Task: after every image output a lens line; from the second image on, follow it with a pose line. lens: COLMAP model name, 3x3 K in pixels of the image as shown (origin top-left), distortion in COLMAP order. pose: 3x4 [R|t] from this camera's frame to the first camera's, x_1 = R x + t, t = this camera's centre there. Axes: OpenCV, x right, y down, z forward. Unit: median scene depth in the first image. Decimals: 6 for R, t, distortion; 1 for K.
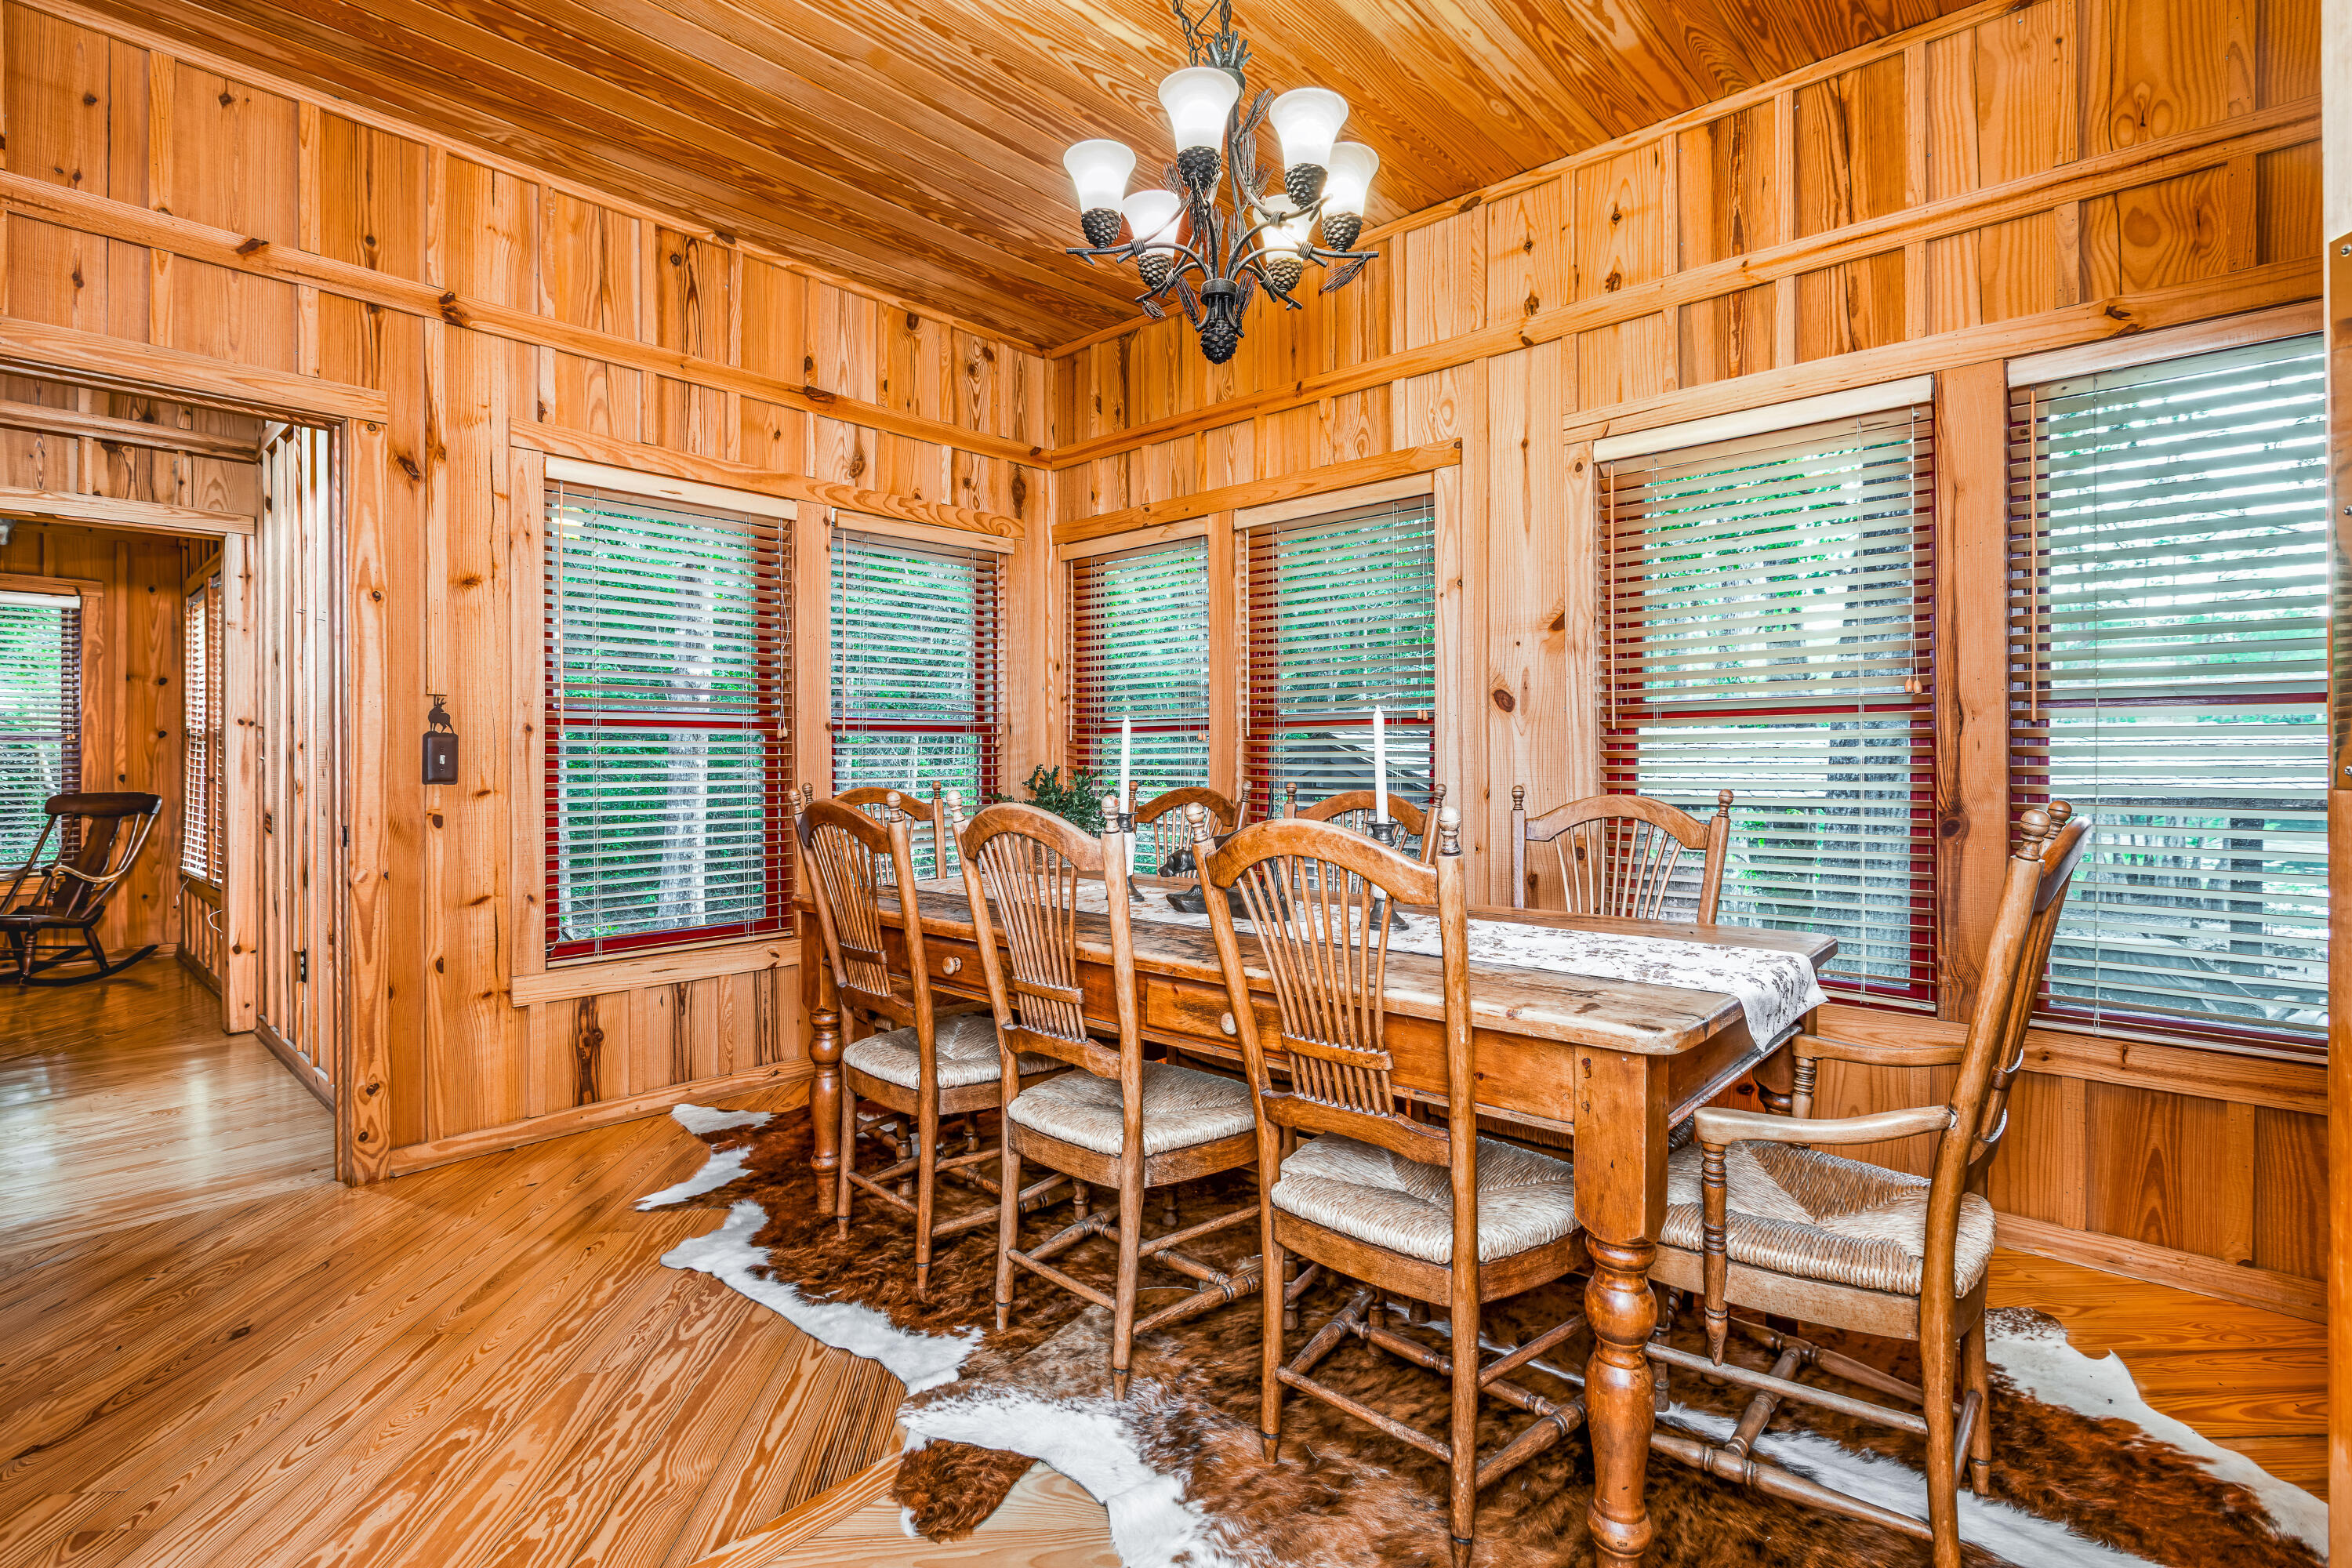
lens RADIAL K [[1107.6, 0, 1171.7], [0, 1107.6, 760.5], [0, 0, 1]] dist [-0.000234, 0.000038]
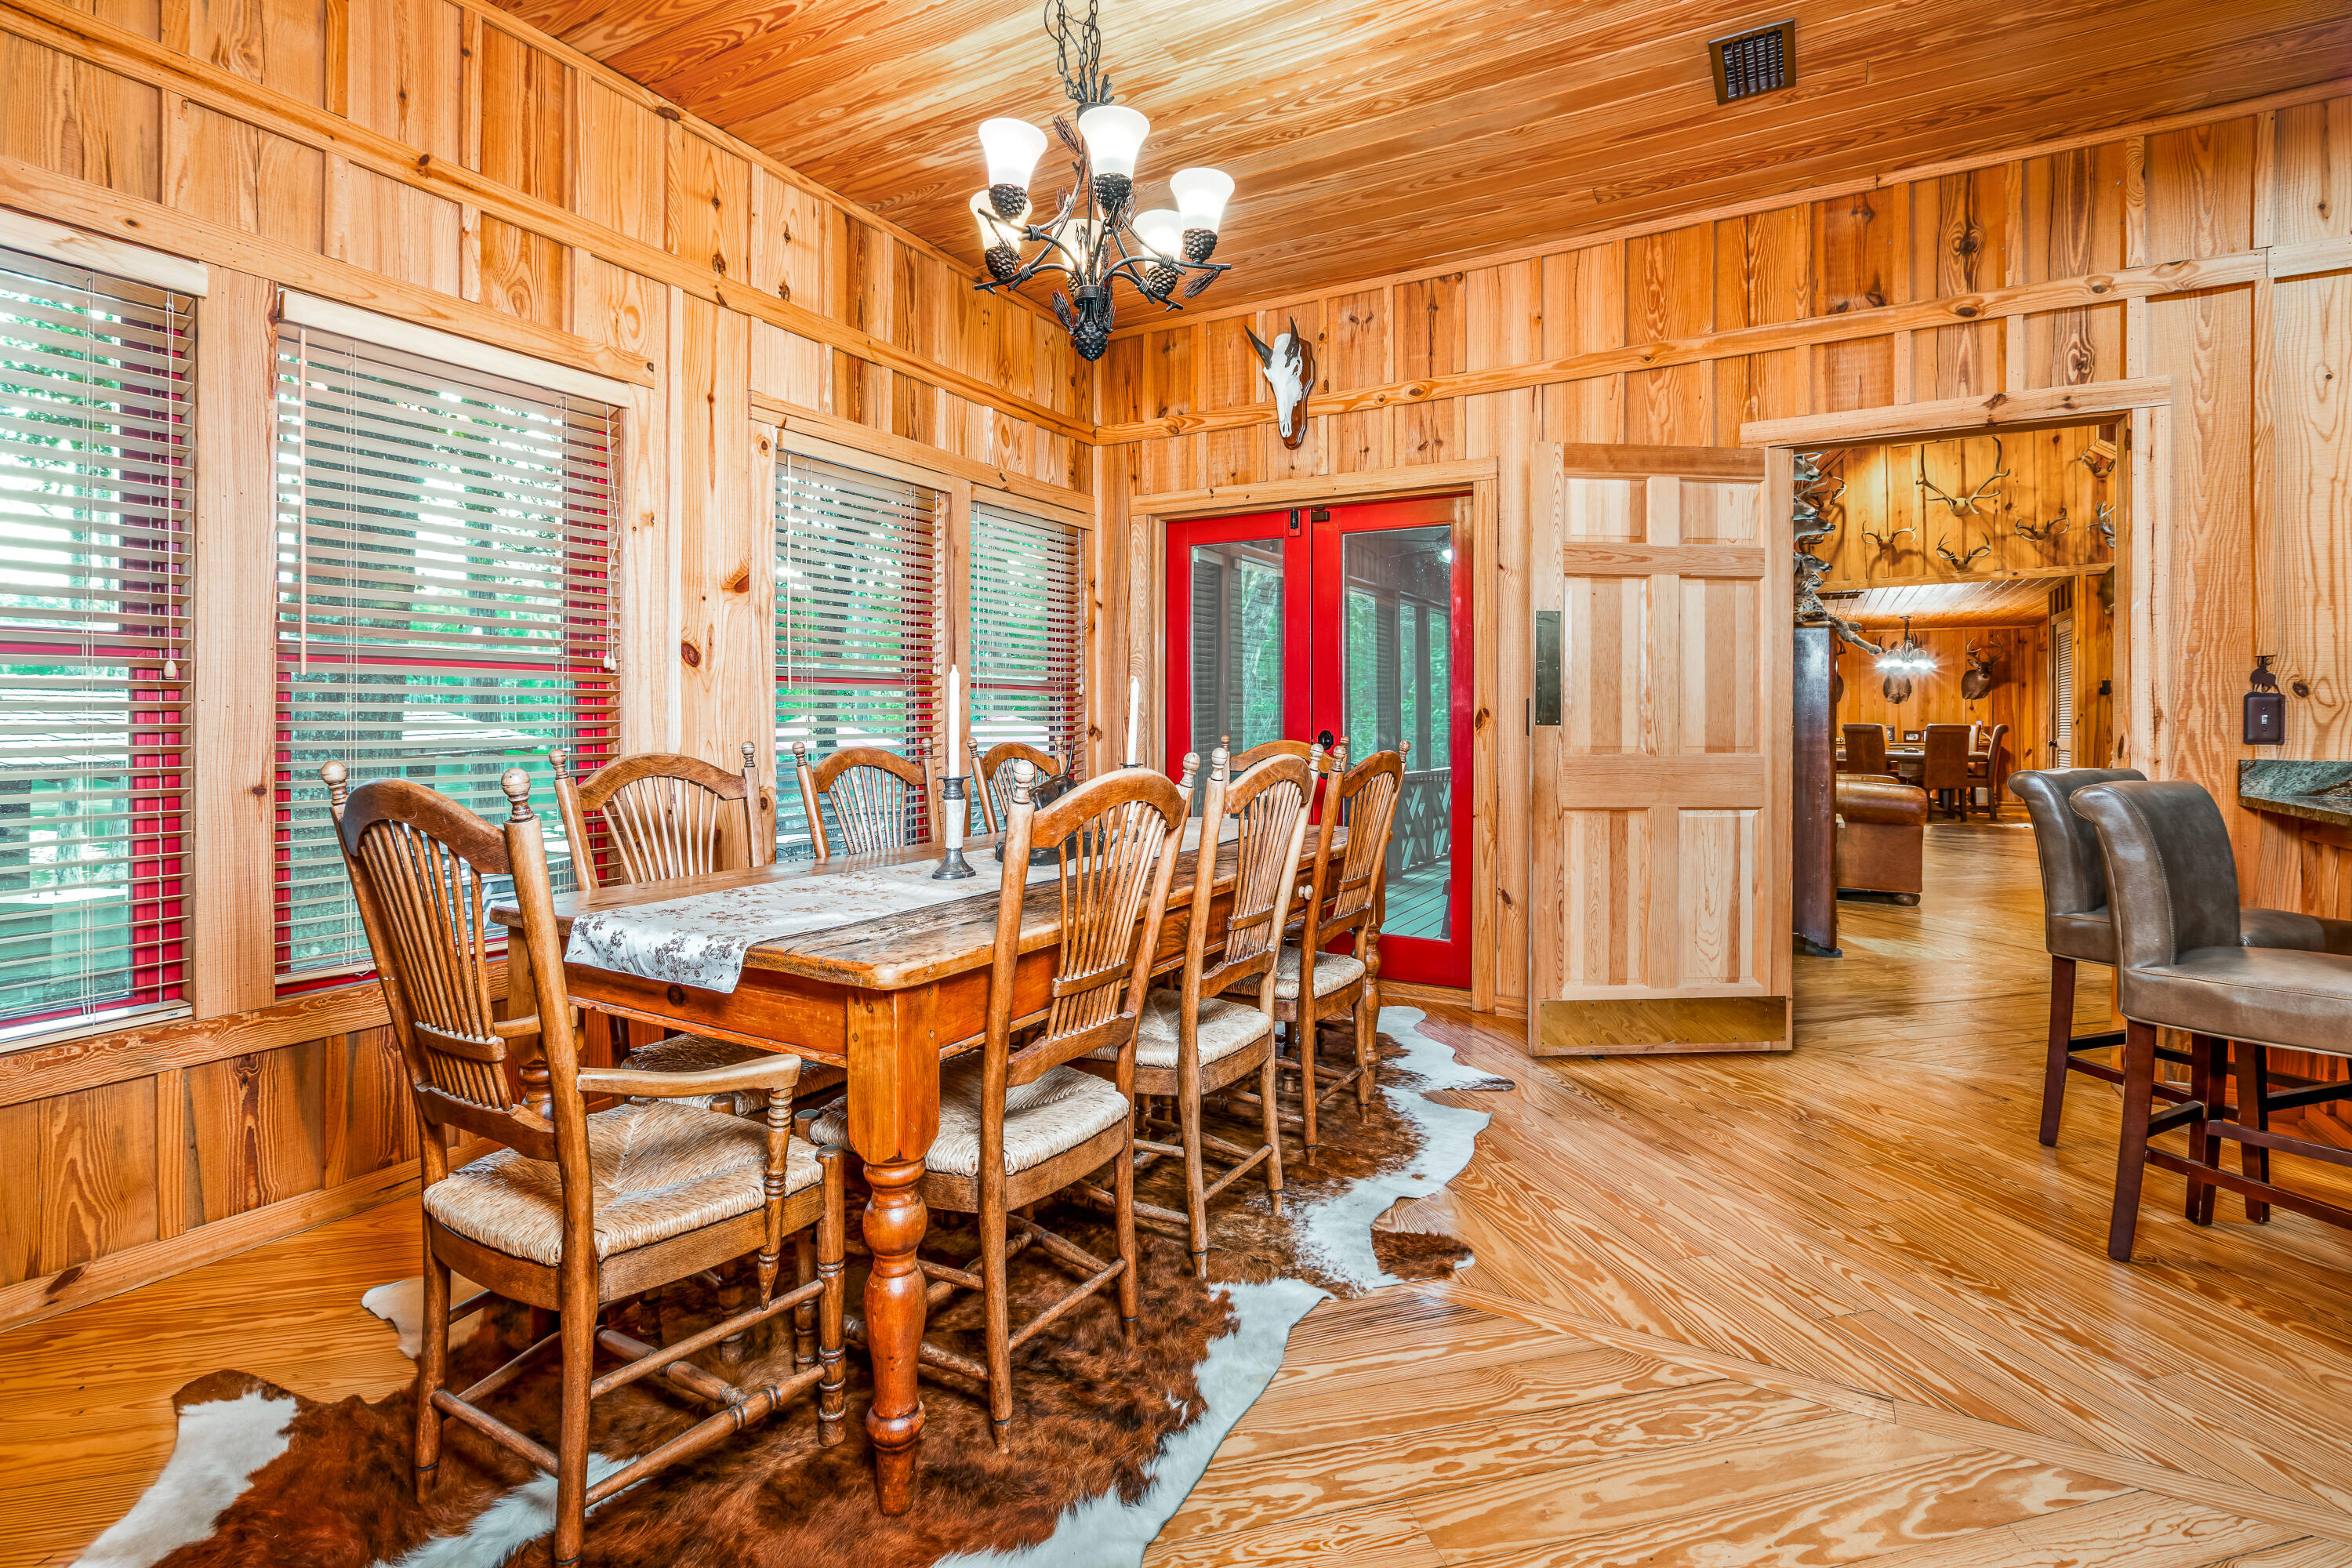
lens RADIAL K [[1096.8, 0, 1173.8], [0, 1096.8, 720.7], [0, 0, 1]] dist [-0.003258, -0.000534]
pose [[-0.218106, -0.002037, 0.975923, -0.952996], [-0.003438, 0.999993, 0.001319, 0.000986], [-0.975919, -0.003067, -0.218112, 1.051576]]
